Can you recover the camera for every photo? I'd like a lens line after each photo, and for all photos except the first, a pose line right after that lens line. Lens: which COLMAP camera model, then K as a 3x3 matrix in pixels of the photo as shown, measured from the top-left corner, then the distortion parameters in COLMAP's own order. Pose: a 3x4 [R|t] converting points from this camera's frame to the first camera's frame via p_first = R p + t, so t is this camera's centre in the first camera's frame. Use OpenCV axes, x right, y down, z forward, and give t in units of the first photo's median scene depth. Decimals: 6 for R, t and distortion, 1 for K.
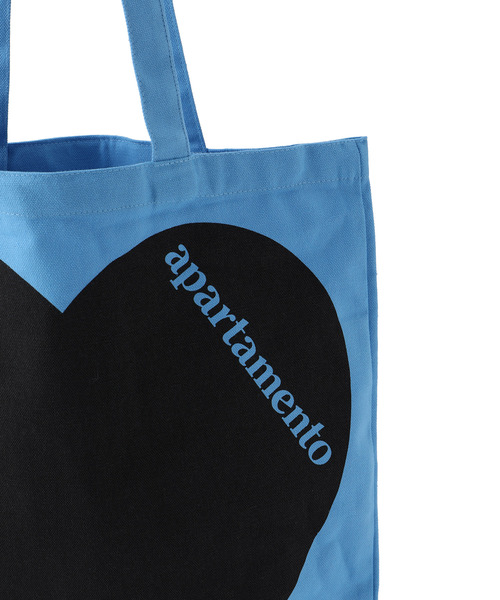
lens RADIAL K [[1175.8, 0, 249.9], [0, 1175.8, 300.2], [0, 0, 1]] dist [0.025357, 0.000000]
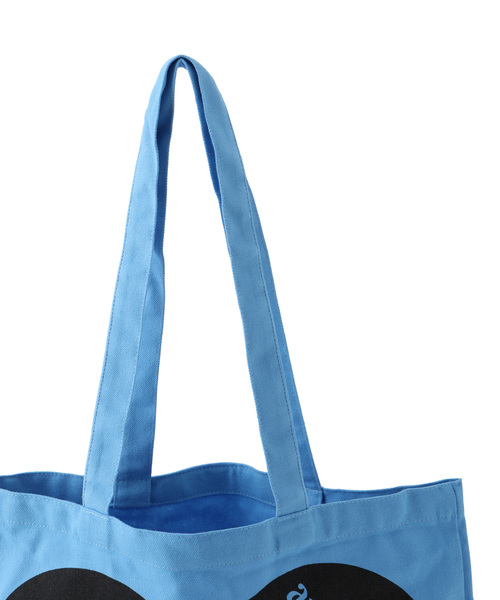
lens RADIAL K [[1159.4, 0, 249.3], [0, 1159.4, 300.4], [0, 0, 1]] dist [0.059408, 0.000000]
pose [[0.995857, -0.007338, -0.090638, -0.002668], [-0.004151, 0.992031, -0.125923, -0.172194], [0.090840, 0.125777, 0.987891, -0.164891]]
